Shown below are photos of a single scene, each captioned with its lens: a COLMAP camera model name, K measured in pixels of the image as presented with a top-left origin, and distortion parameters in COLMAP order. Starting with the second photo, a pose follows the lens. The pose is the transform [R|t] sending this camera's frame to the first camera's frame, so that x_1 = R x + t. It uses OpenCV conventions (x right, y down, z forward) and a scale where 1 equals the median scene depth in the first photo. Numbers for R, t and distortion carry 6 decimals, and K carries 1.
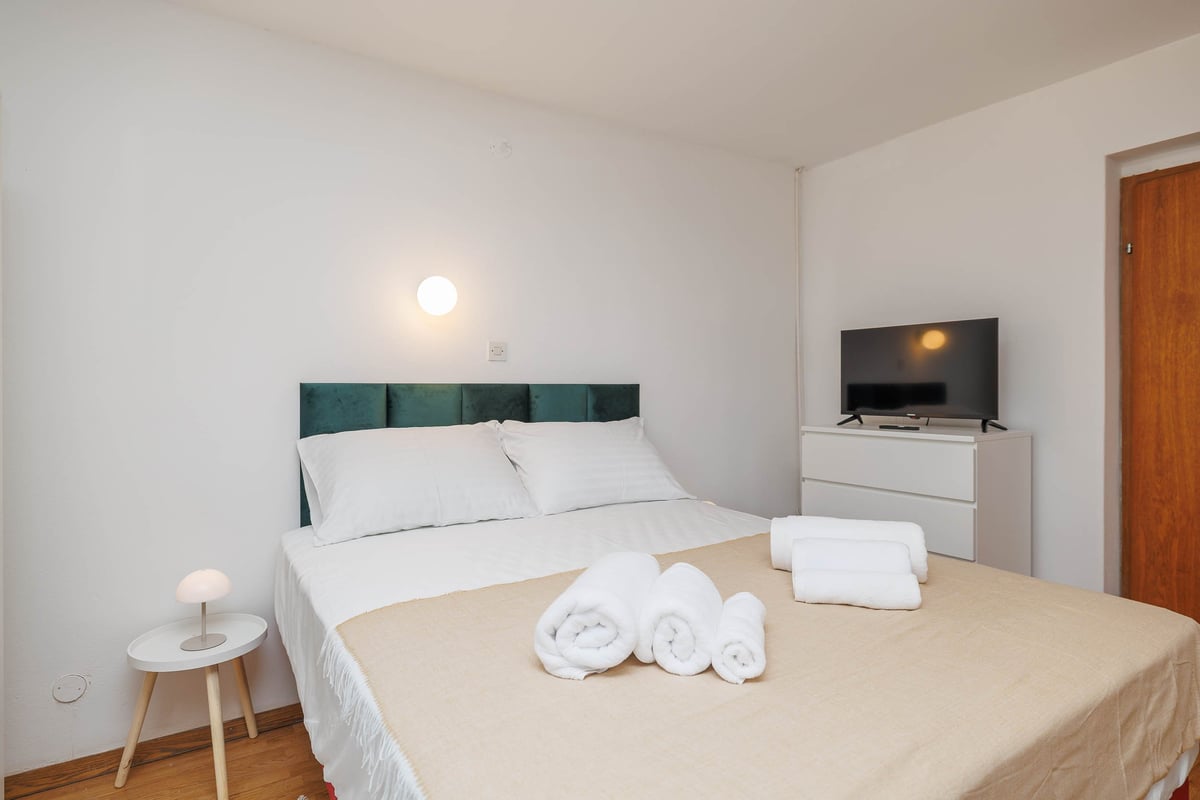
lens RADIAL K [[641.0, 0, 600.5], [0, 641.0, 391.8], [0, 0, 1]] dist [-0.000744, -0.000453]
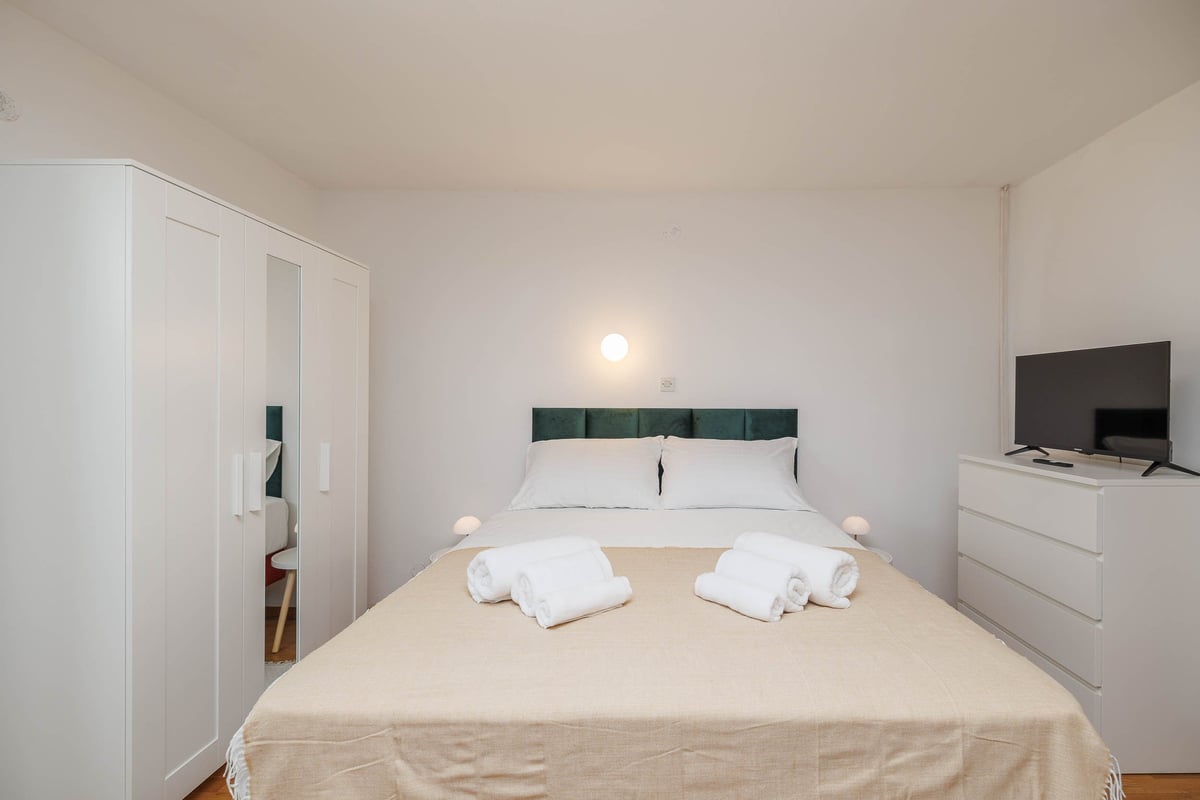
lens RADIAL K [[516.0, 0, 601.3], [0, 516.0, 403.9], [0, 0, 1]] dist [0.009981, 0.000274]
pose [[0.837806, 0.009395, -0.545888, 0.322267], [-0.009028, 0.999954, 0.003353, -0.025390], [0.545894, 0.002119, 0.837852, 0.017549]]
